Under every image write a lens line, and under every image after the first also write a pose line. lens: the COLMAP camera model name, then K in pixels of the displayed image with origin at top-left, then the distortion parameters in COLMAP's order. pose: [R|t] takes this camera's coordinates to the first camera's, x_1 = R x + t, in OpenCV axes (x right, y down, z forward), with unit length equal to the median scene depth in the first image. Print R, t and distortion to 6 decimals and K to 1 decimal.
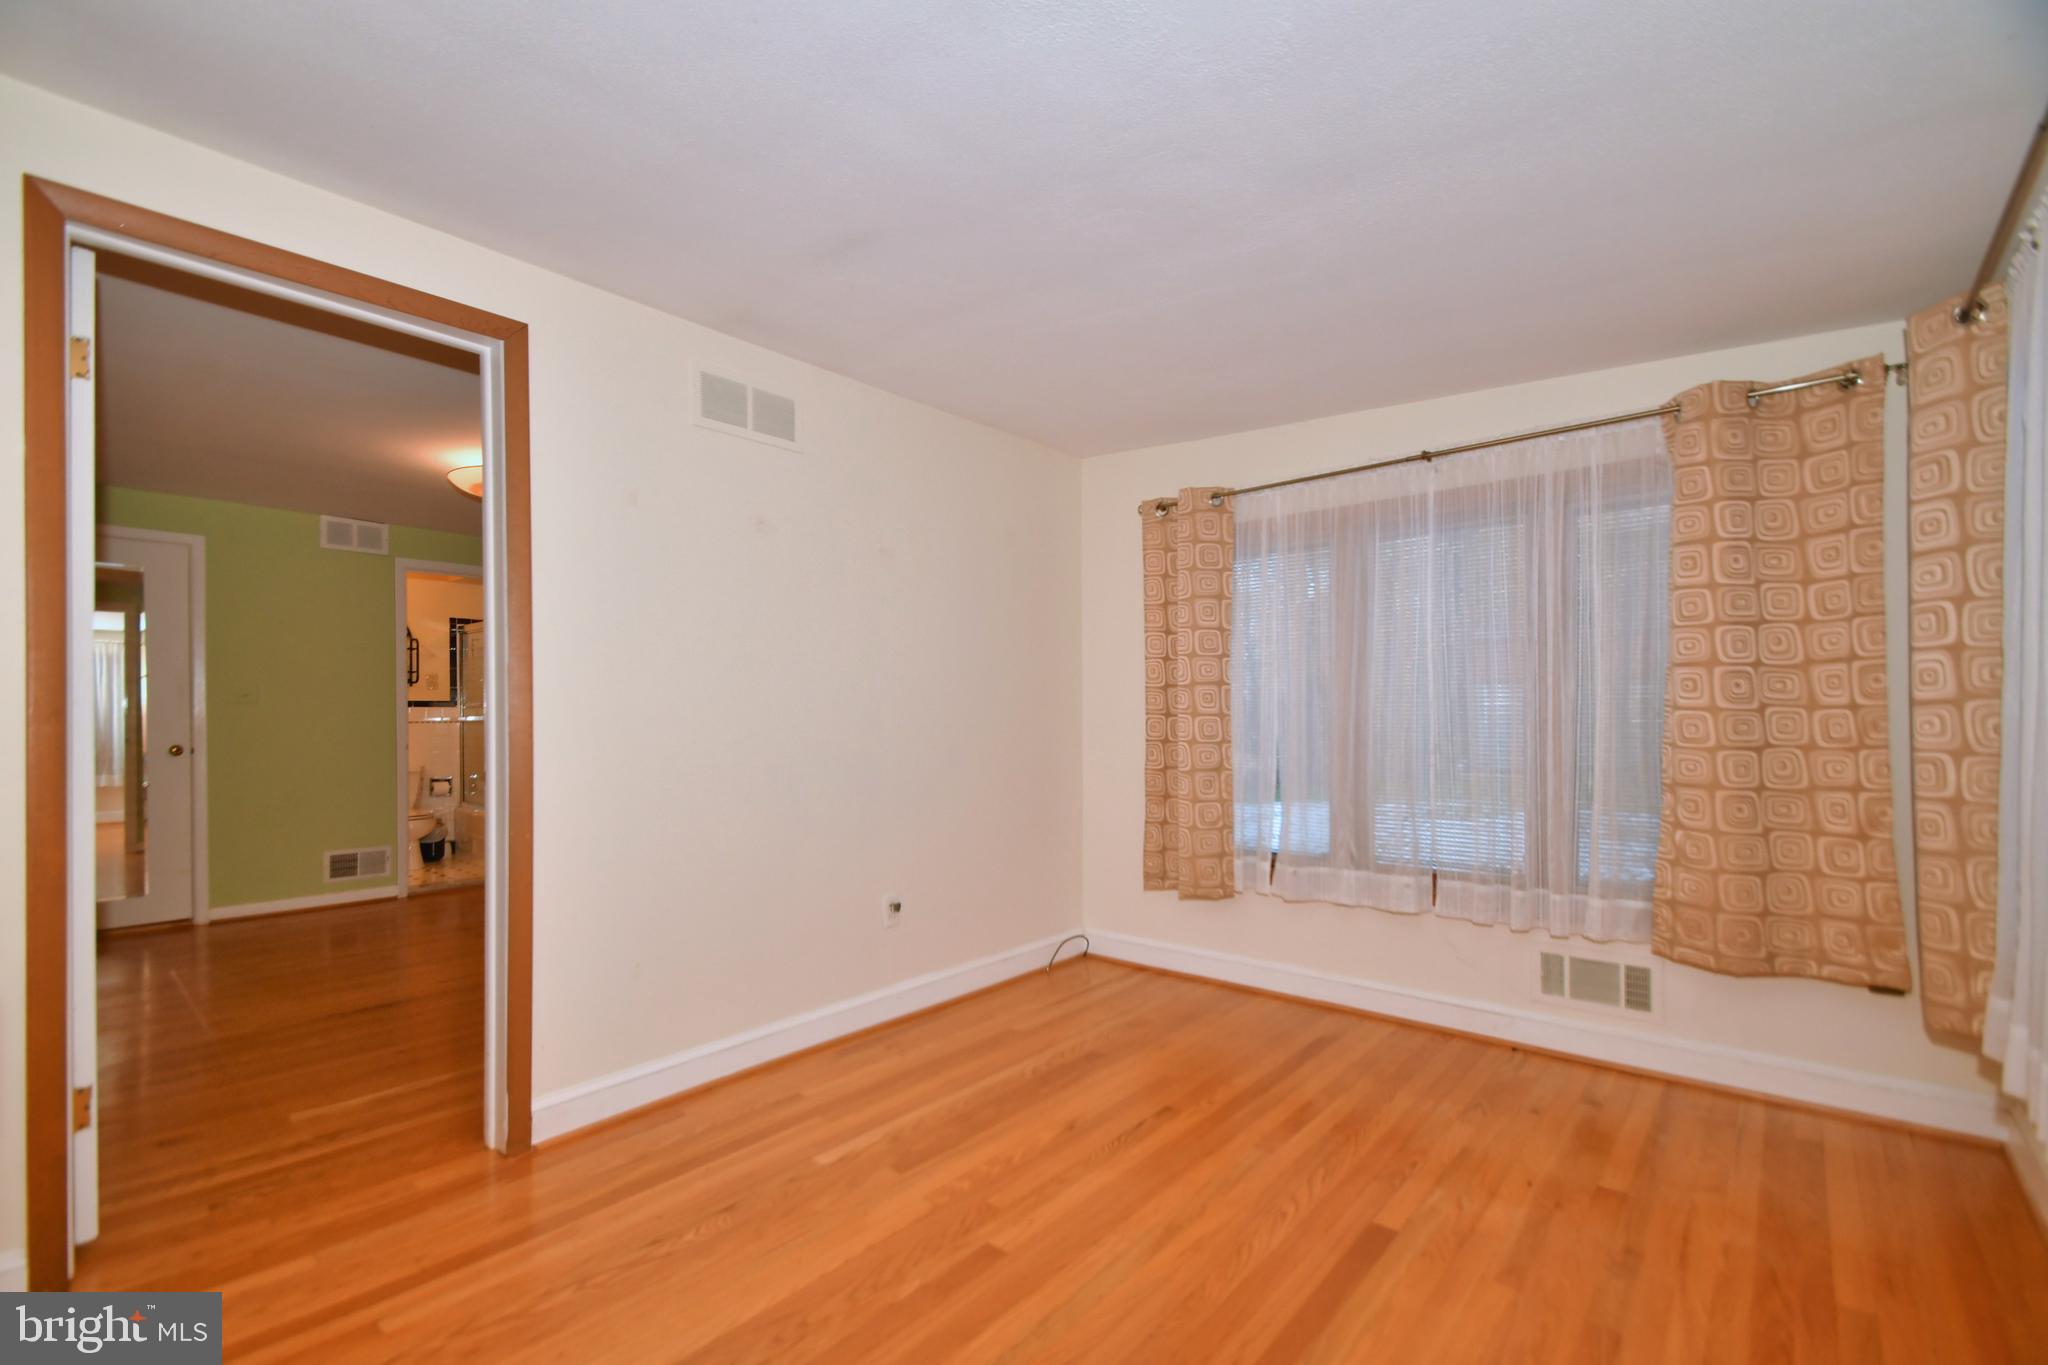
lens RADIAL K [[914.8, 0, 982.2], [0, 914.8, 704.3], [0, 0, 1]] dist [0.019971, -0.000756]
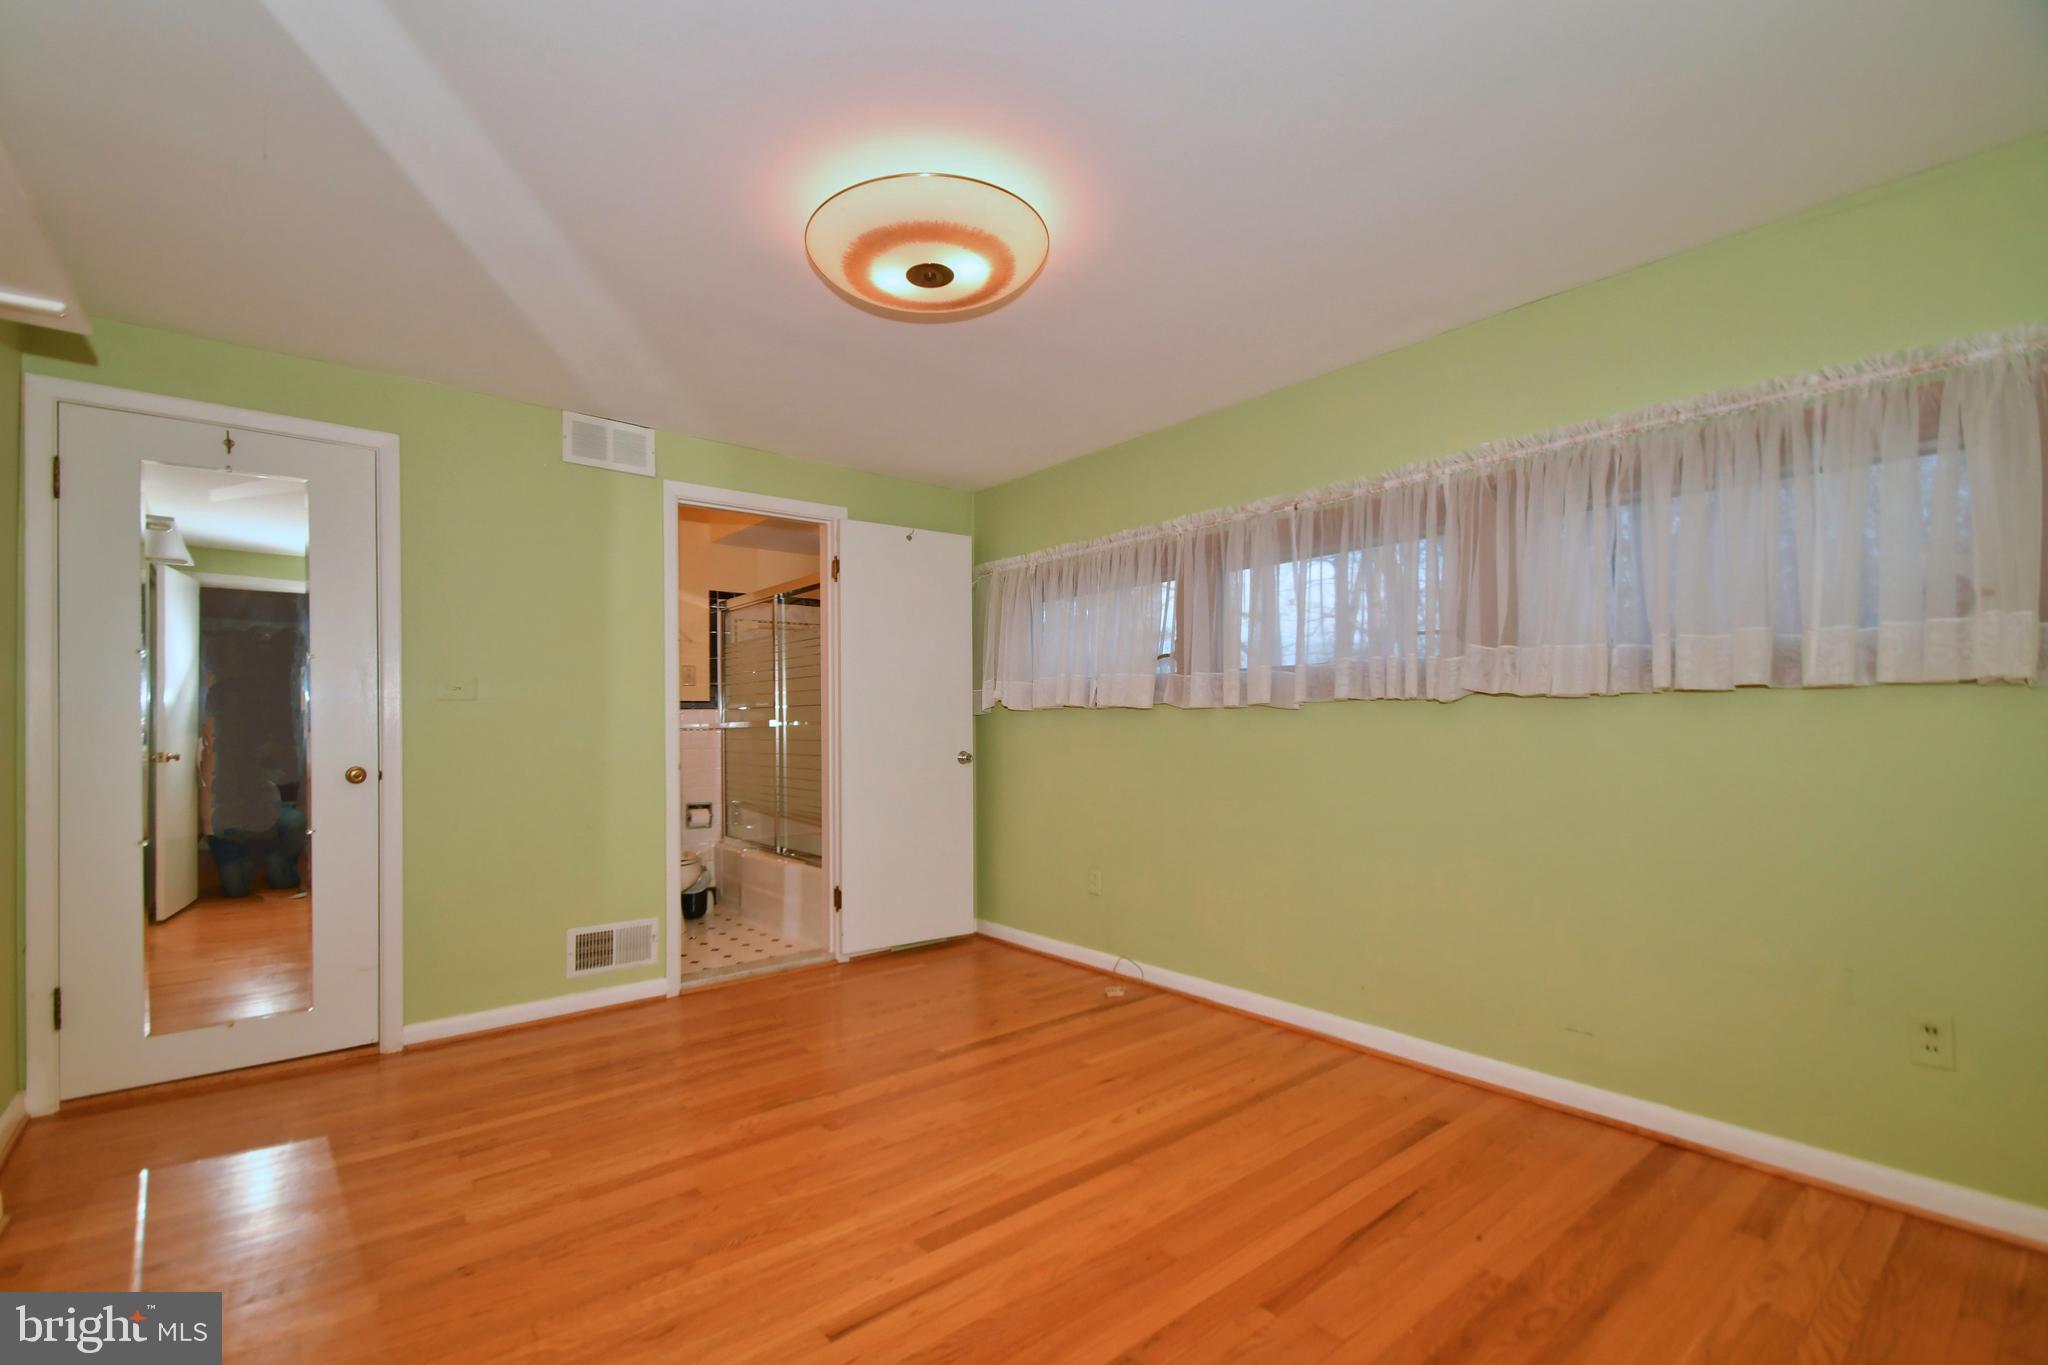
lens RADIAL K [[911.9, 0, 1029.7], [0, 911.9, 722.2], [0, 0, 1]] dist [0.019291, -0.000485]
pose [[0.992146, 0.010604, -0.124632, -0.291298], [-0.009162, 0.999884, 0.012141, 0.002787], [0.124746, -0.010903, 0.992129, 0.377103]]
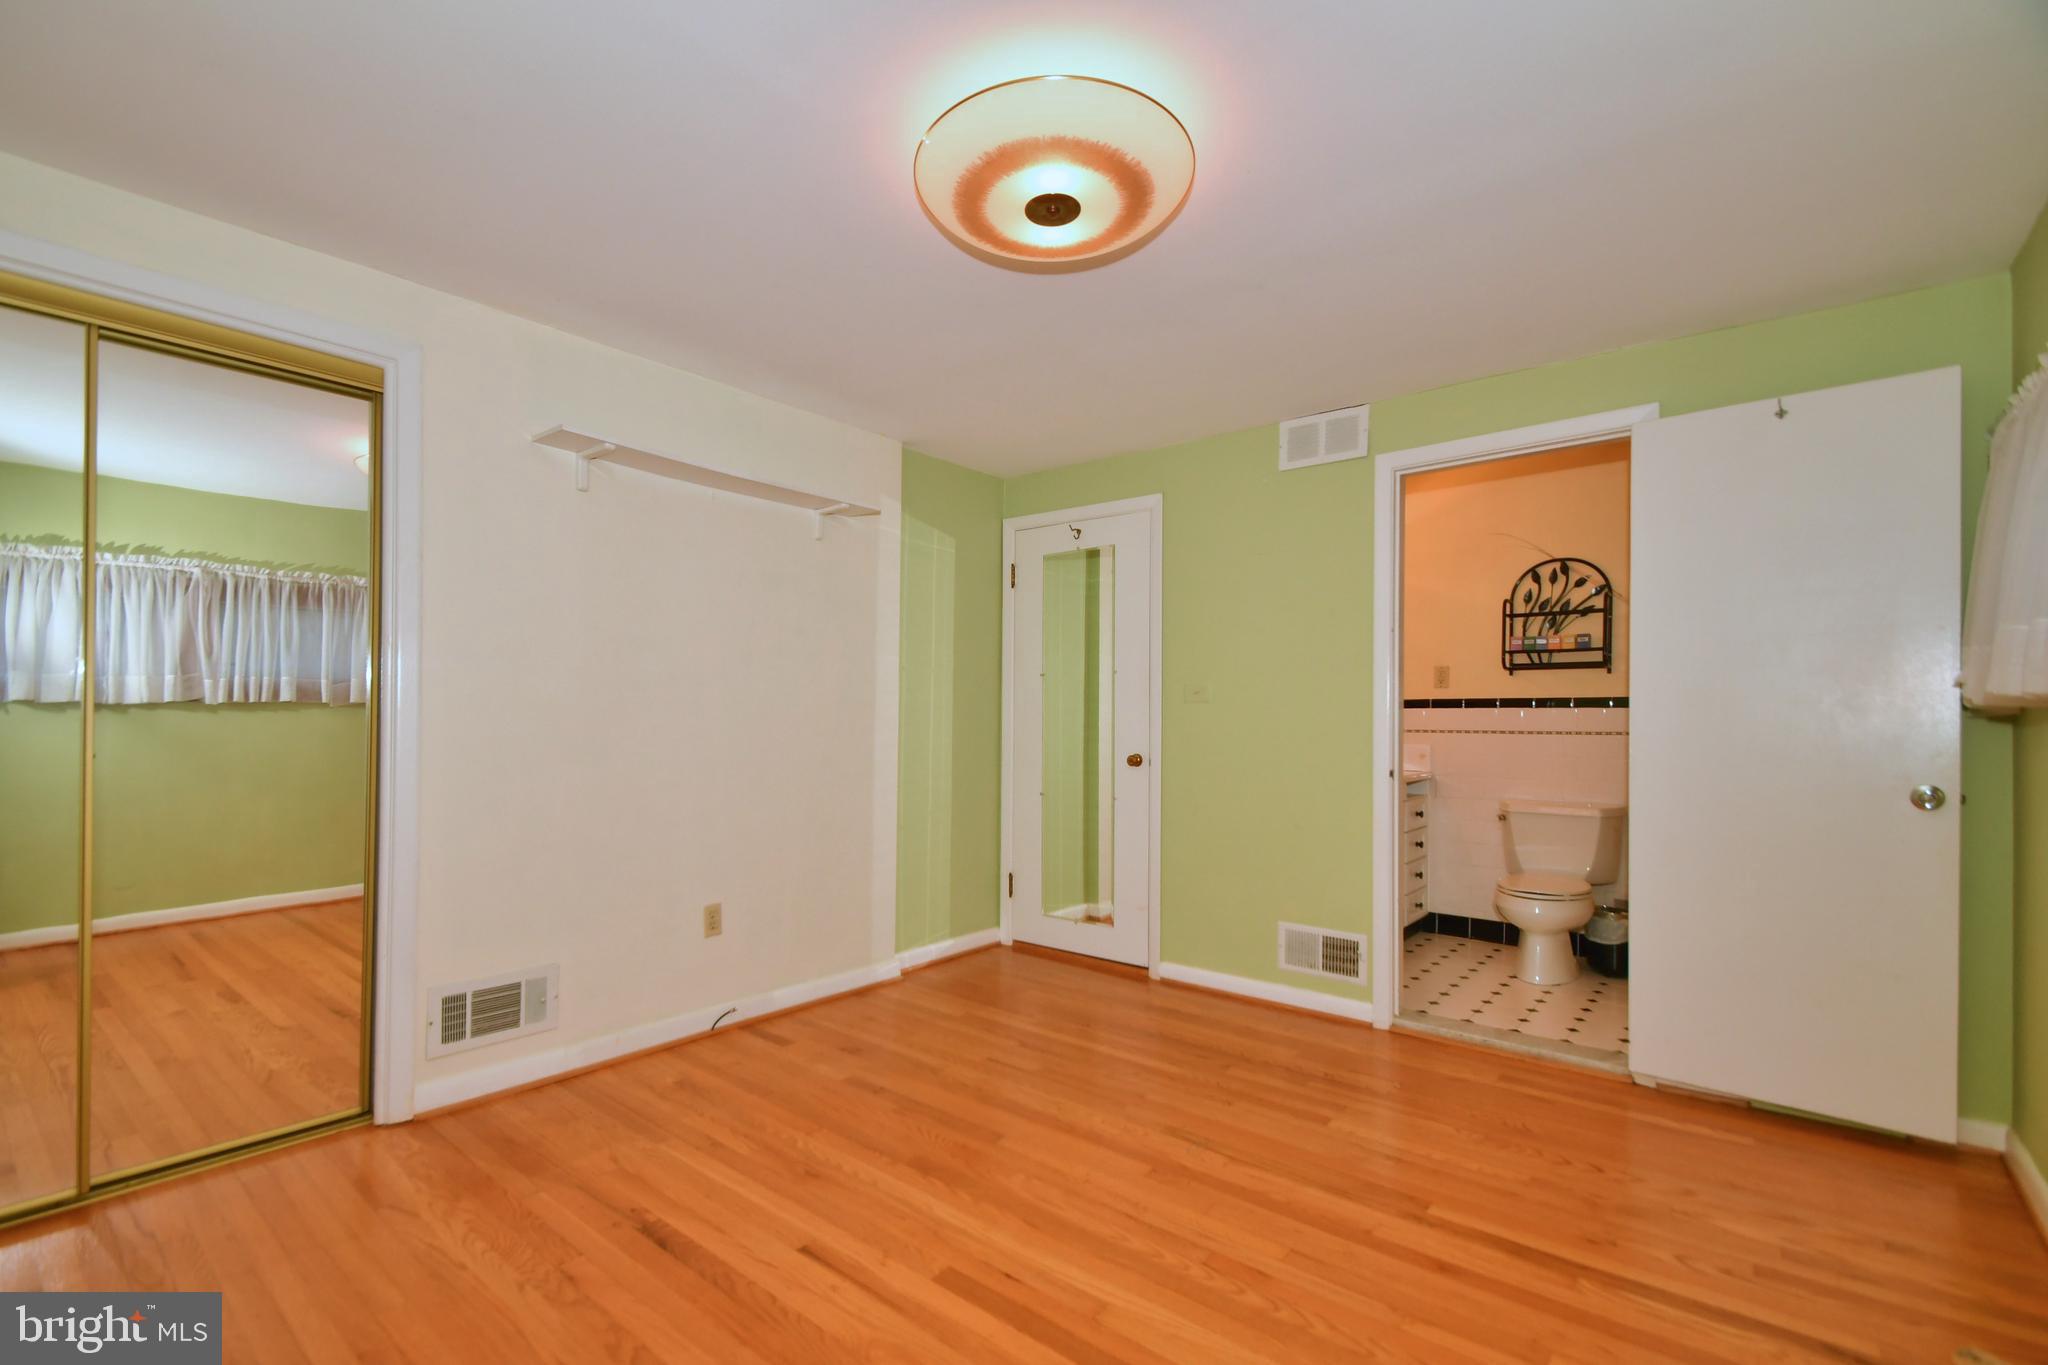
lens RADIAL K [[933.6, 0, 1002.0], [0, 933.6, 713.5], [0, 0, 1]] dist [0.022629, -0.017803]
pose [[0.029769, 0.008172, -0.999523, -0.034769], [0.000676, 0.999966, 0.008196, 0.002211], [0.999557, -0.000920, 0.029763, 0.730055]]
